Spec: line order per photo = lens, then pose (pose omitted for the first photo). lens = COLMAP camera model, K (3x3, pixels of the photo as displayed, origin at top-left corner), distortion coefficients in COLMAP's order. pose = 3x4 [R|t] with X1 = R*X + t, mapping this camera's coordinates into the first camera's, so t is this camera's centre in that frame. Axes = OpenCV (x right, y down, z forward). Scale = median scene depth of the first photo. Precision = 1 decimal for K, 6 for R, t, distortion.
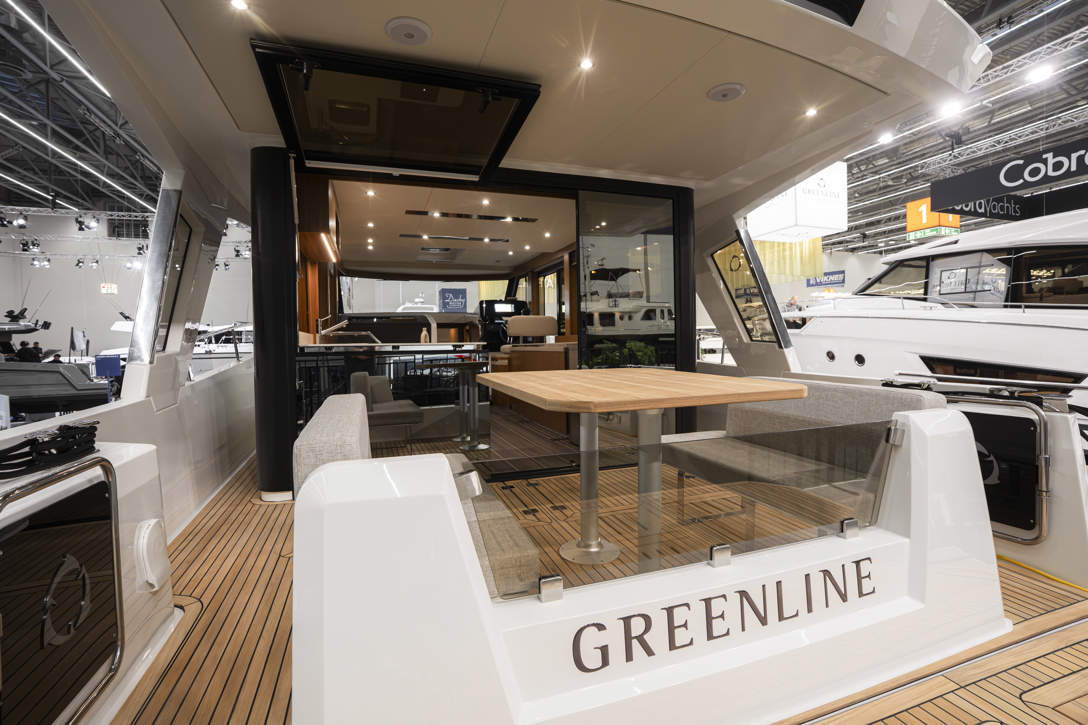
lens RADIAL K [[498.4, 0, 547.3], [0, 498.4, 357.4], [0, 0, 1]] dist [-0.025520, 0.000119]
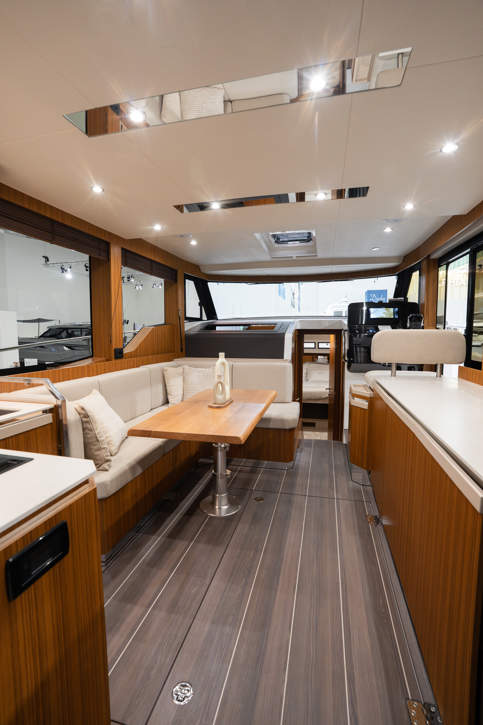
lens RADIAL K [[332.1, 0, 242.0], [0, 332.1, 358.8], [0, 0, 1]] dist [-0.025520, 0.000119]
pose [[0.839585, 0.067565, -0.539011, 0.007828], [-0.032717, 0.996723, 0.073977, -0.061553], [0.542243, -0.044475, 0.839044, 0.479118]]
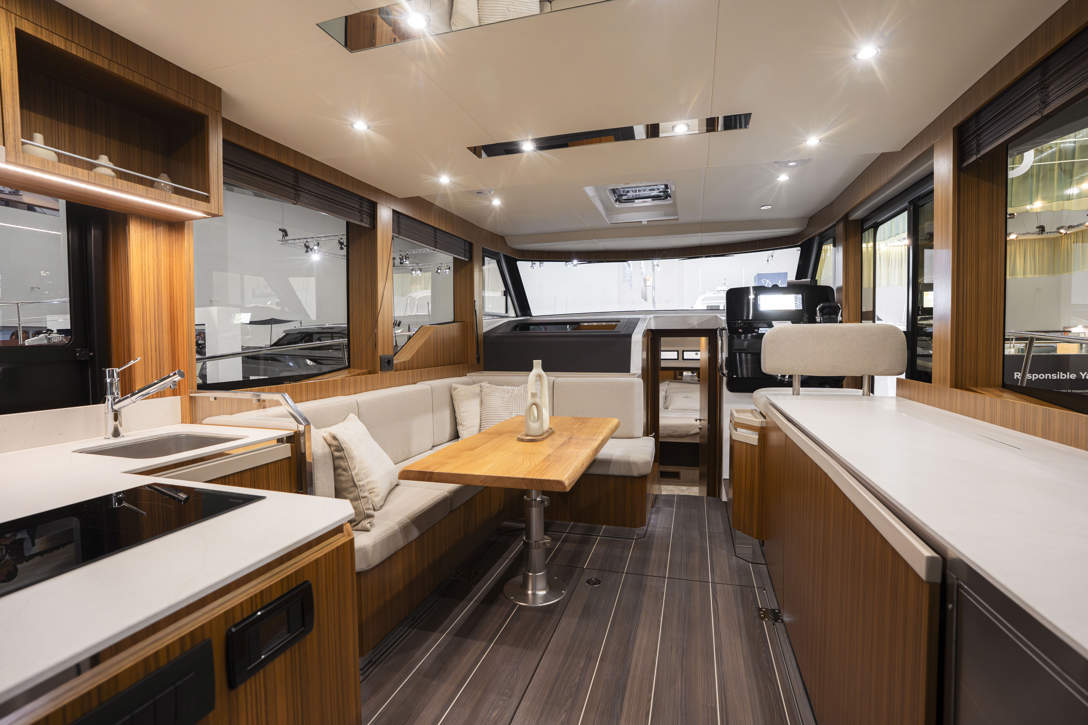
lens RADIAL K [[498.4, 0, 547.3], [0, 498.4, 357.4], [0, 0, 1]] dist [-0.025520, 0.000119]
pose [[0.815960, 0.041760, -0.576599, 0.011447], [-0.029145, 0.999091, 0.031115, -0.054489], [0.577374, -0.008583, 0.816435, 0.475598]]
